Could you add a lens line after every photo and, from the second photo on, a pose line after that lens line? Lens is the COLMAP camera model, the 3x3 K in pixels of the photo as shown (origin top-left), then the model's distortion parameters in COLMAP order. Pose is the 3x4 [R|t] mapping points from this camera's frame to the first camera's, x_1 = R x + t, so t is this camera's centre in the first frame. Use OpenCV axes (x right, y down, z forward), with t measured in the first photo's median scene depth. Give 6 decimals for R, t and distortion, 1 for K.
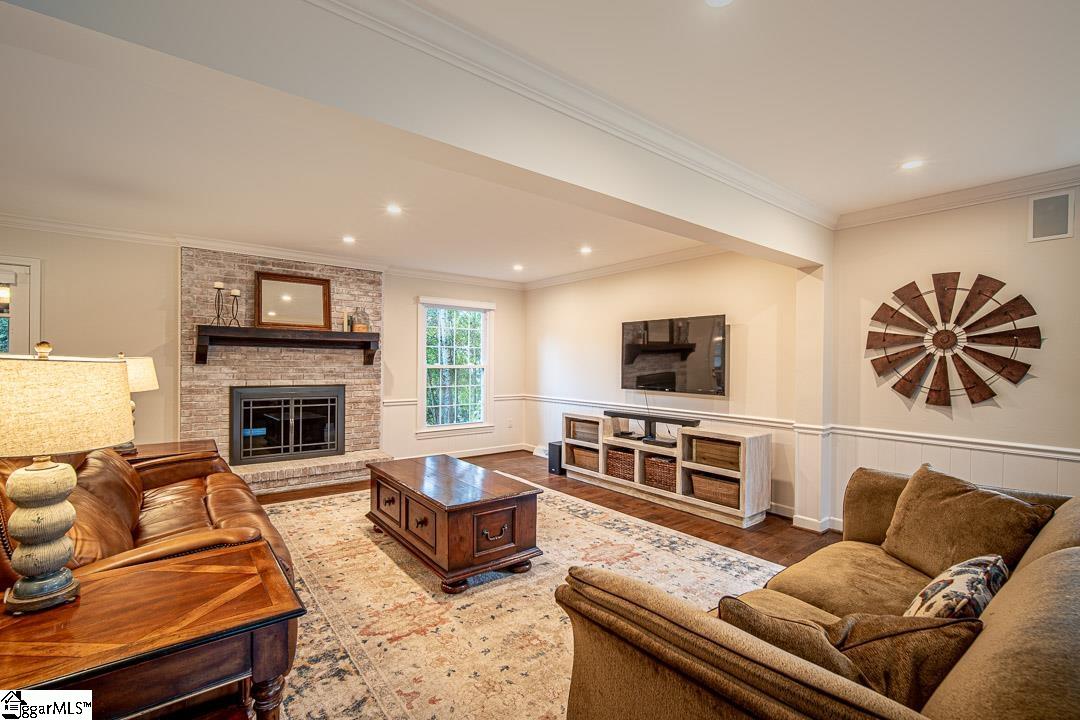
lens RADIAL K [[465.9, 0, 540.6], [0, 465.9, 366.5], [0, 0, 1]] dist [-0.015038, 0.000080]
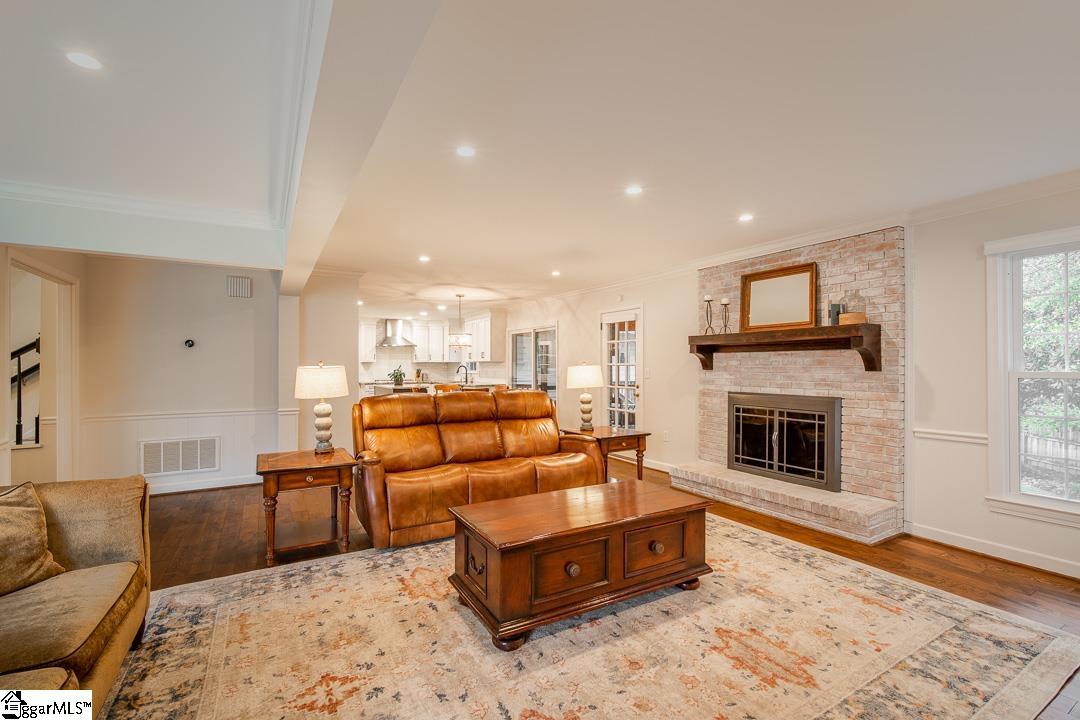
lens RADIAL K [[472.8, 0, 536.0], [0, 472.8, 365.7], [0, 0, 1]] dist [-0.015298, 0.005410]
pose [[-0.138154, -0.011181, -0.990348, 0.424215], [-0.006980, 0.999922, -0.010315, -0.000999], [0.990386, 0.005488, -0.138221, 0.693010]]
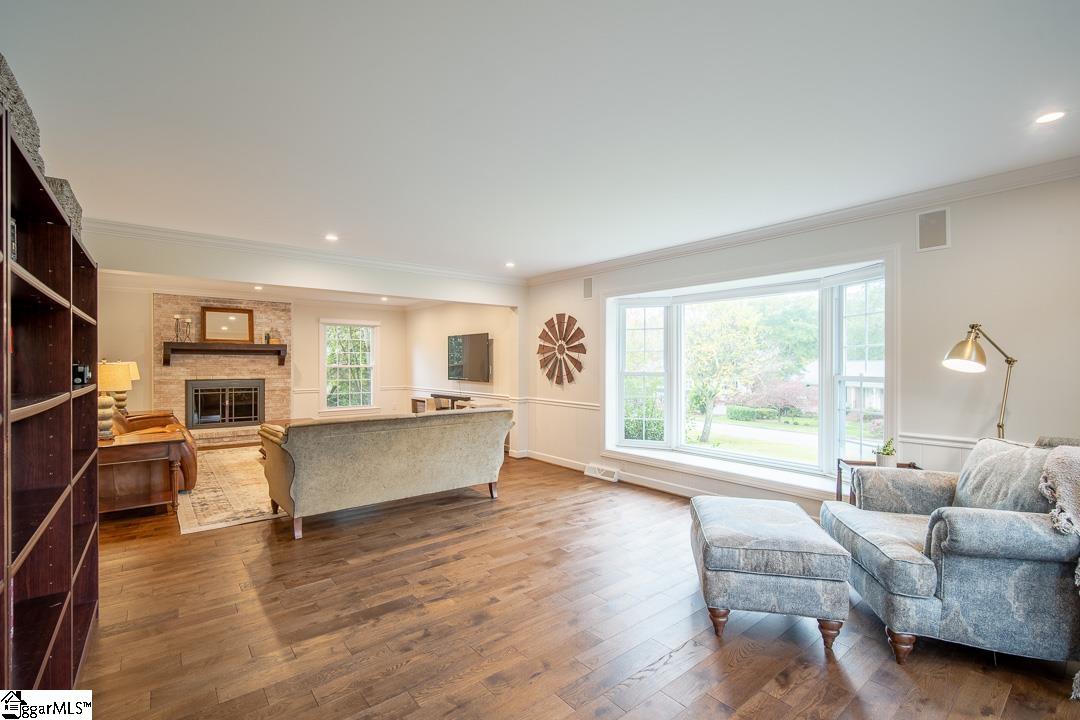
lens RADIAL K [[472.8, 0, 536.0], [0, 472.8, 365.7], [0, 0, 1]] dist [-0.015298, 0.005410]
pose [[0.999858, -0.008476, 0.014558, 0.486151], [0.008492, 0.999963, -0.001036, 0.006565], [-0.014549, 0.001160, 0.999893, -0.600837]]
